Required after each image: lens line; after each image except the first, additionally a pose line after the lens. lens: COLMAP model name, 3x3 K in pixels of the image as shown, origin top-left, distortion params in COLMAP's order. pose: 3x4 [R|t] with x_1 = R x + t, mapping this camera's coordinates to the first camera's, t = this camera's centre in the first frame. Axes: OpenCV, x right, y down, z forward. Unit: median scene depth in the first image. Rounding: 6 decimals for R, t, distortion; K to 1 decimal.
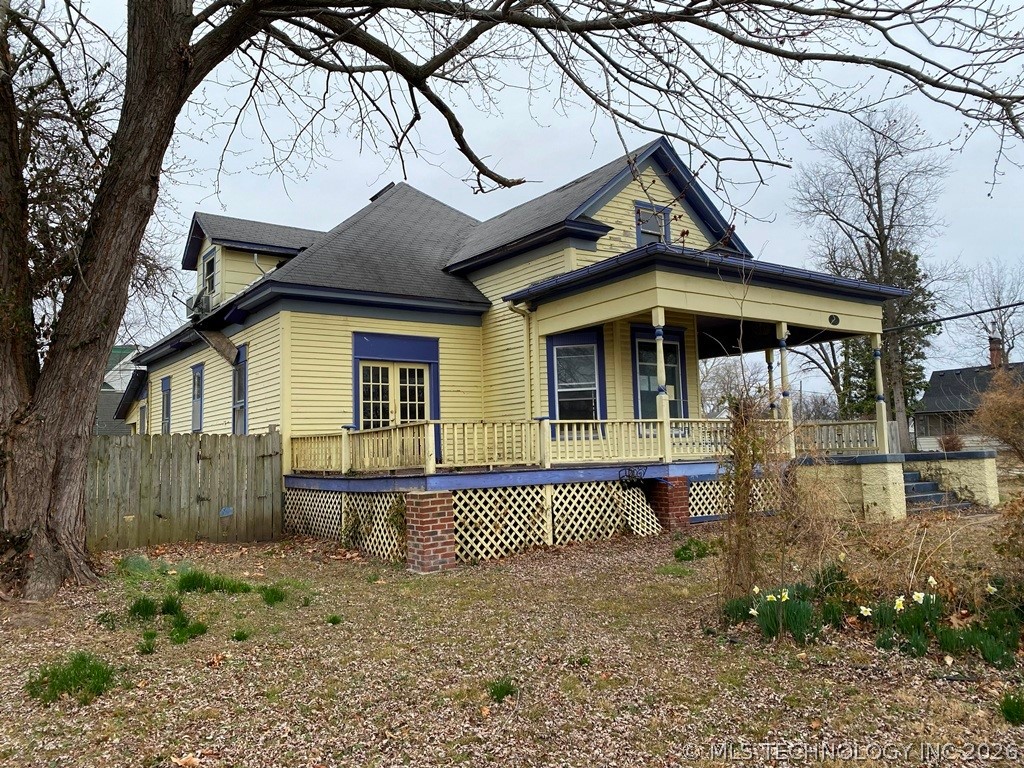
lens RADIAL K [[771.8, 0, 511.7], [0, 771.8, 365.8], [0, 0, 1]] dist [0.051633, -0.001723]
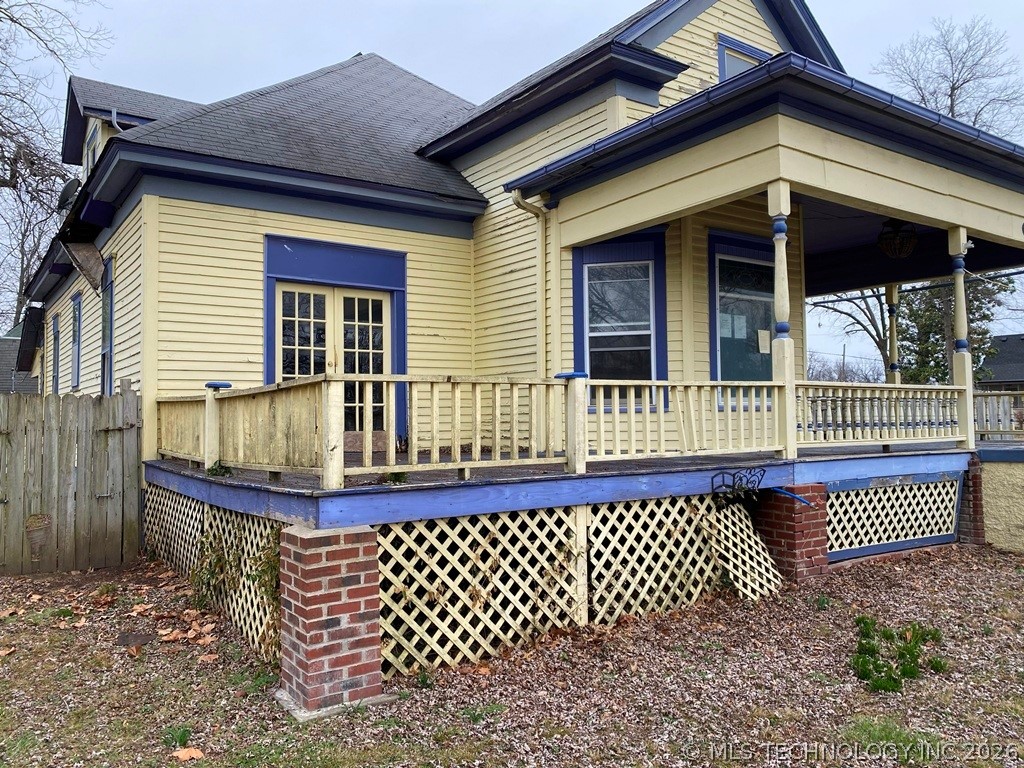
lens RADIAL K [[795.7, 0, 512.0], [0, 795.7, 384.0], [0, 0, 1]] dist [0.003392, 0.001229]
pose [[0.999782, 0.017814, -0.010864, 0.005597], [-0.016998, 0.997326, 0.071070, 0.035246], [0.012101, -0.070870, 0.997412, 0.451815]]
